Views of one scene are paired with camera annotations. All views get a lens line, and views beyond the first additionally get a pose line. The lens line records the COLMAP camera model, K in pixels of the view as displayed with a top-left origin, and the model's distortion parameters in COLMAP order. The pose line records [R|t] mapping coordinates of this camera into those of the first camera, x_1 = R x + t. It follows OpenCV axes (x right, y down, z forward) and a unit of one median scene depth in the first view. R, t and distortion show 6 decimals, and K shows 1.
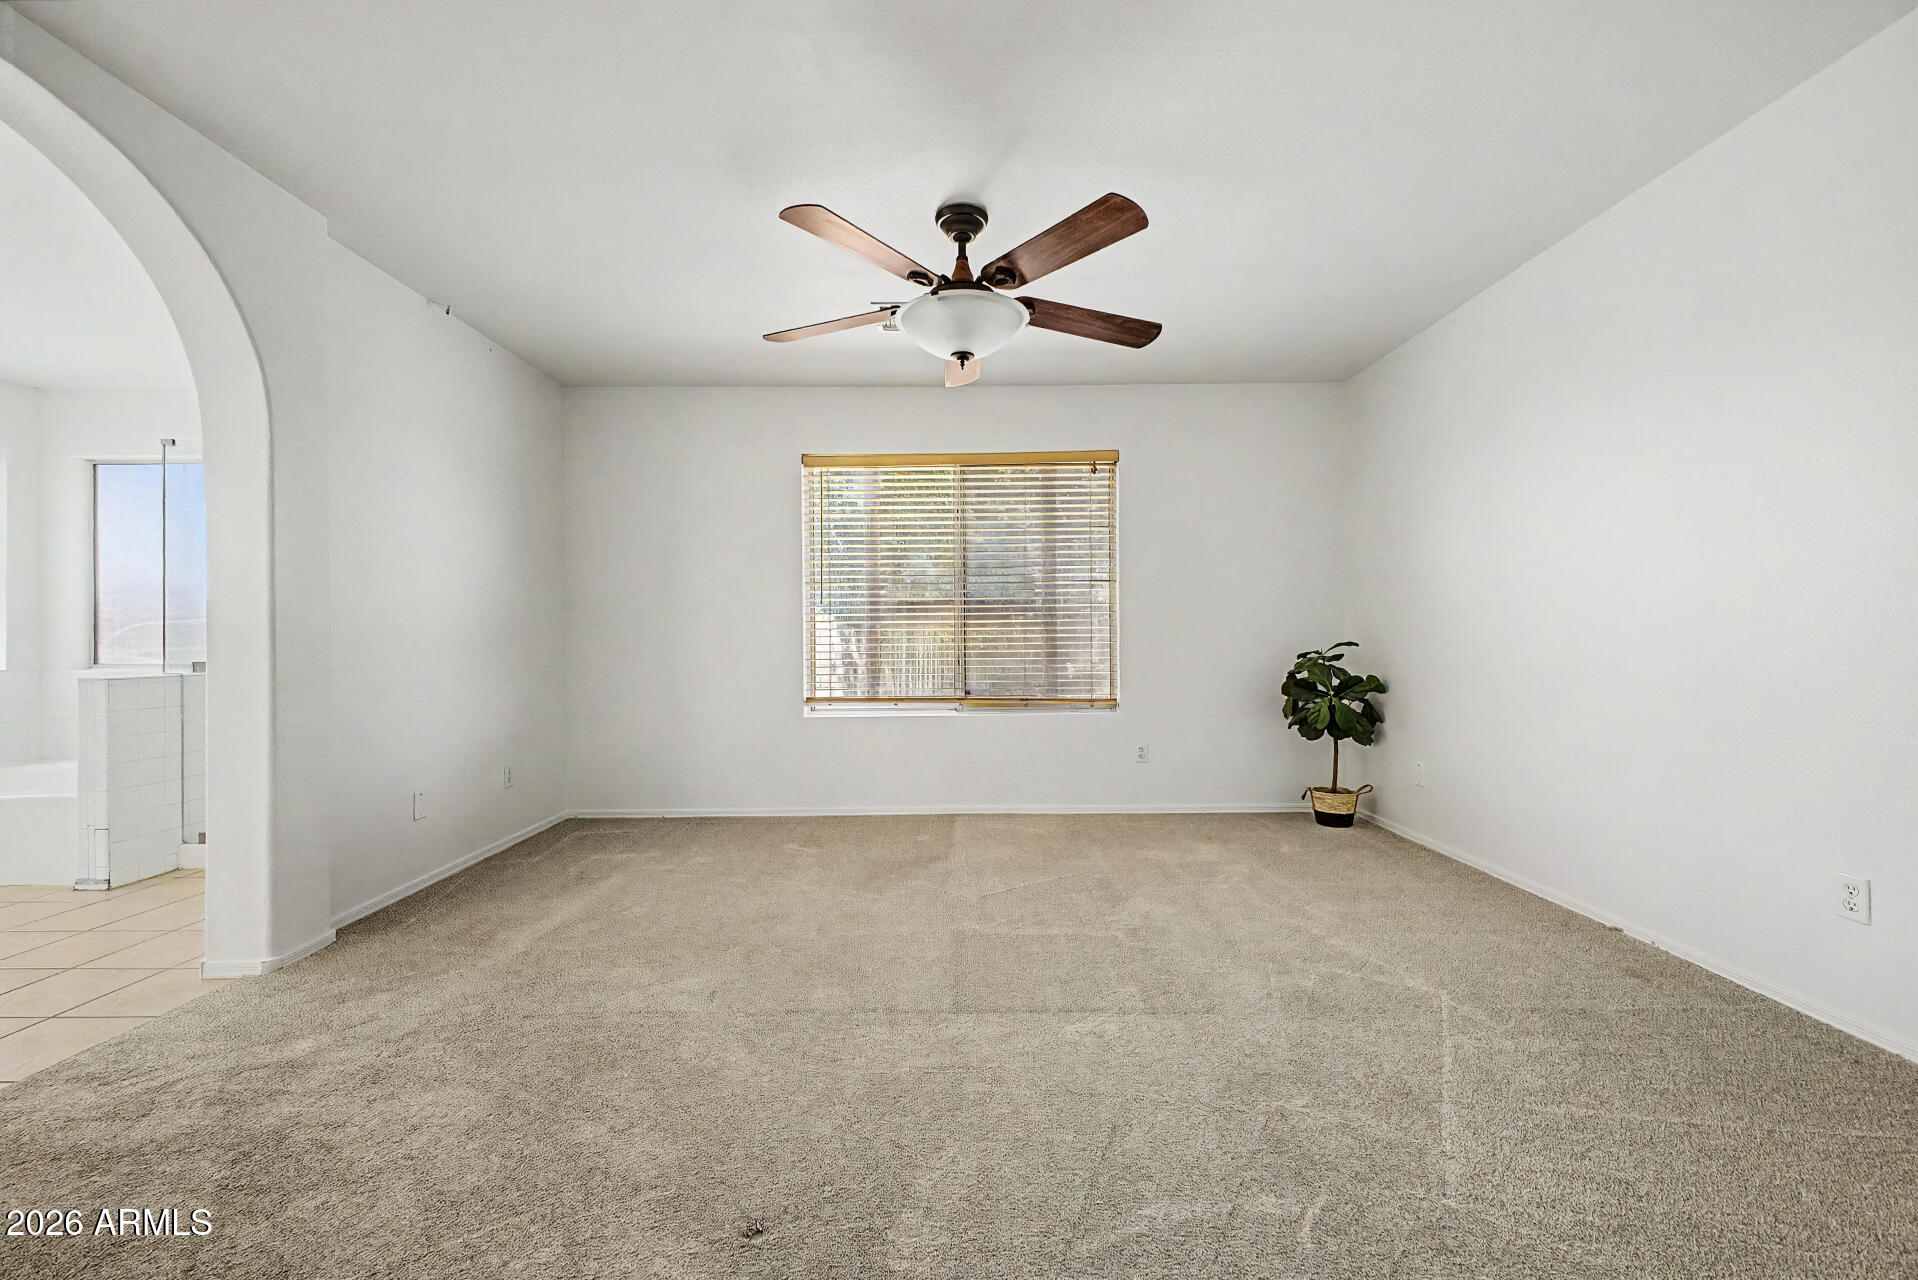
lens RADIAL K [[750.9, 0, 956.7], [0, 750.9, 635.8], [0, 0, 1]] dist [0.029615, -0.010722]
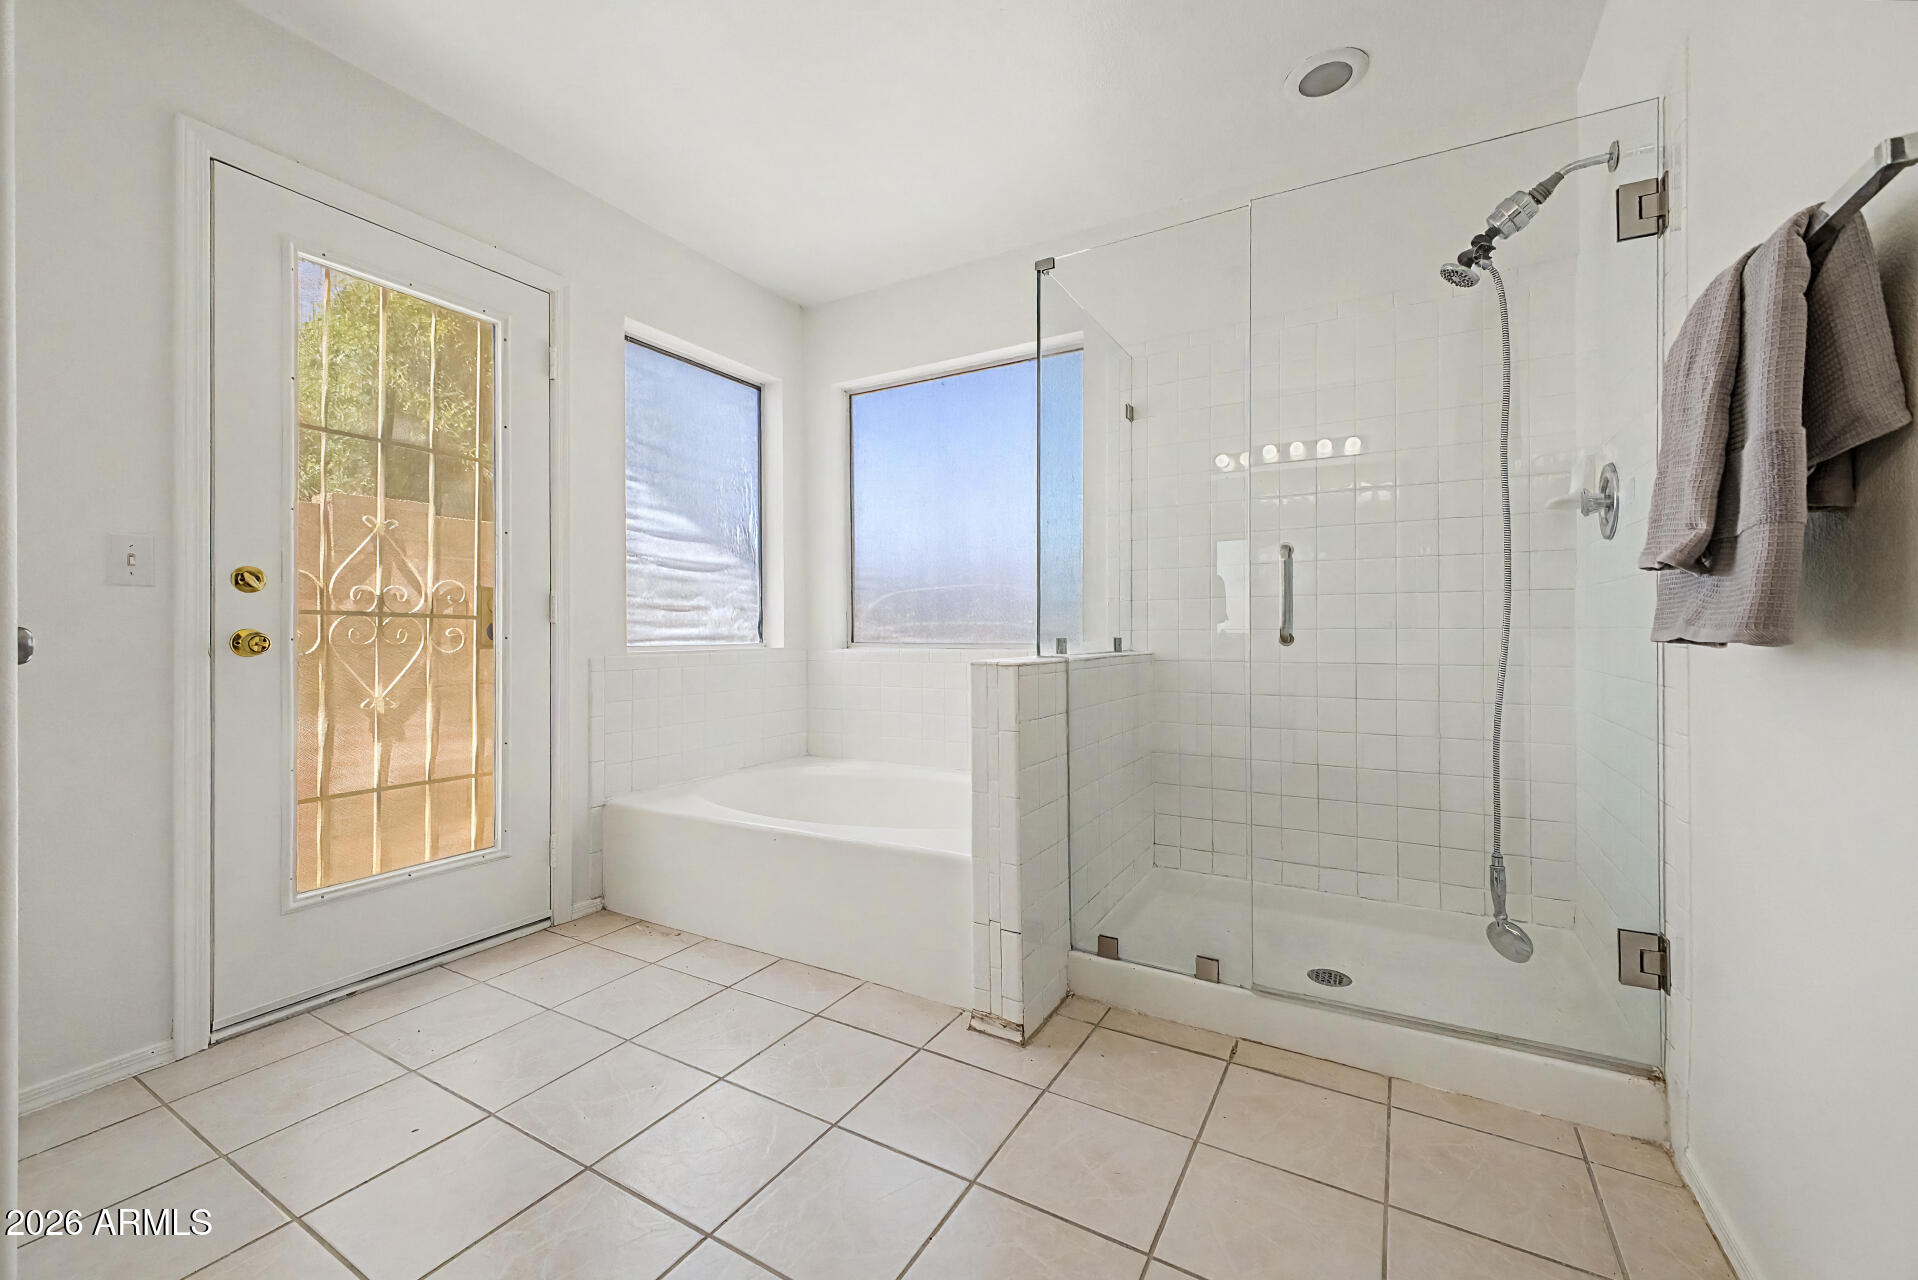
lens RADIAL K [[785.8, 0, 959.0], [0, 785.8, 640.0], [0, 0, 1]] dist [0.073752, -0.000165]
pose [[0.859691, 0.008381, -0.510745, -0.601372], [0.001946, 0.999804, 0.019683, 0.017872], [0.510810, -0.017916, 0.859507, 0.338734]]
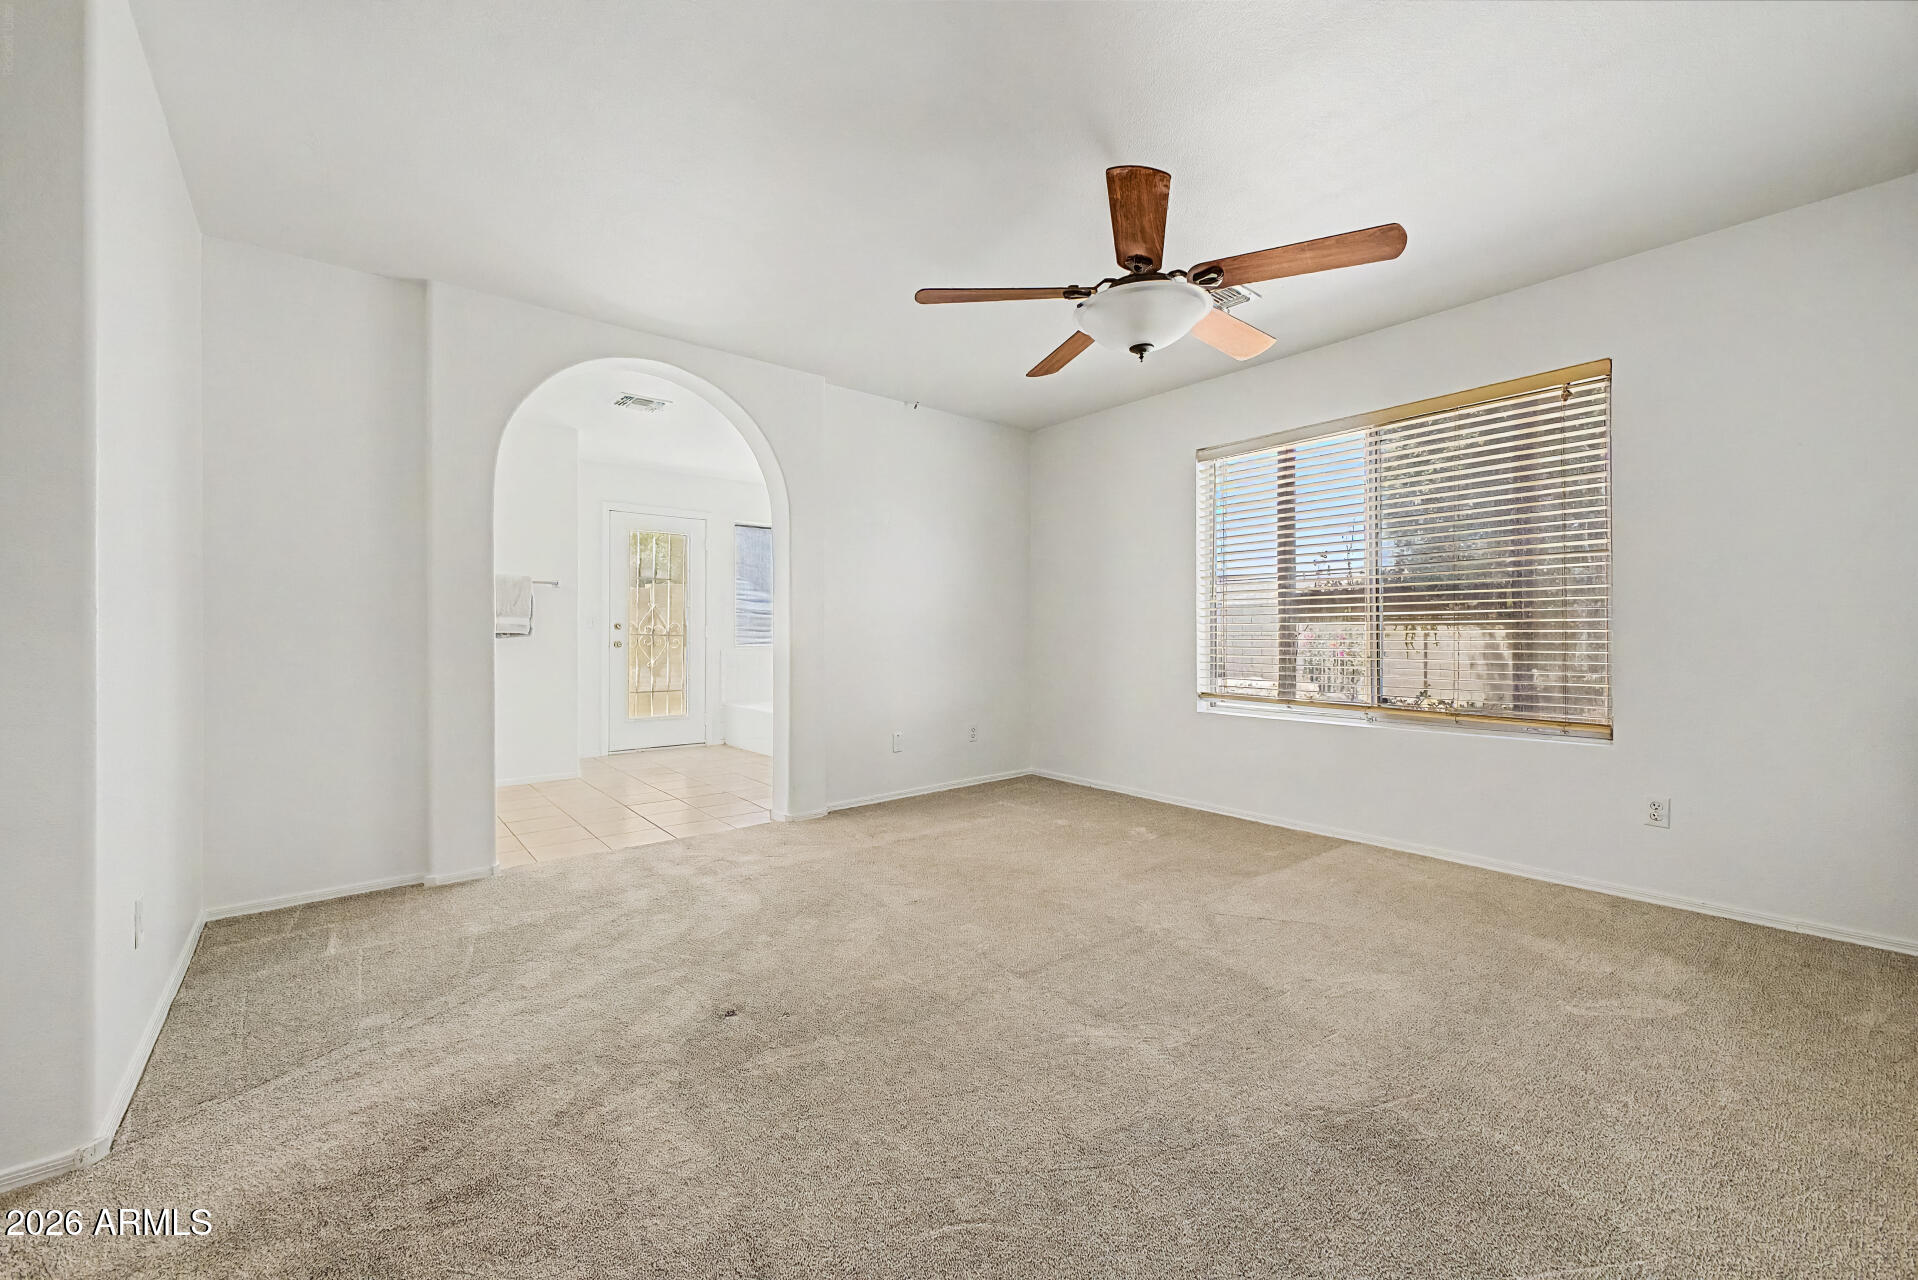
lens RADIAL K [[755.1, 0, 959.0], [0, 755.1, 640.0], [0, 0, 1]] dist [0.020255, -0.000484]
pose [[0.634782, 0.012722, -0.772586, 0.375691], [0.001053, 0.999849, 0.017330, -0.005321], [0.772690, -0.011815, 0.634673, 0.111366]]
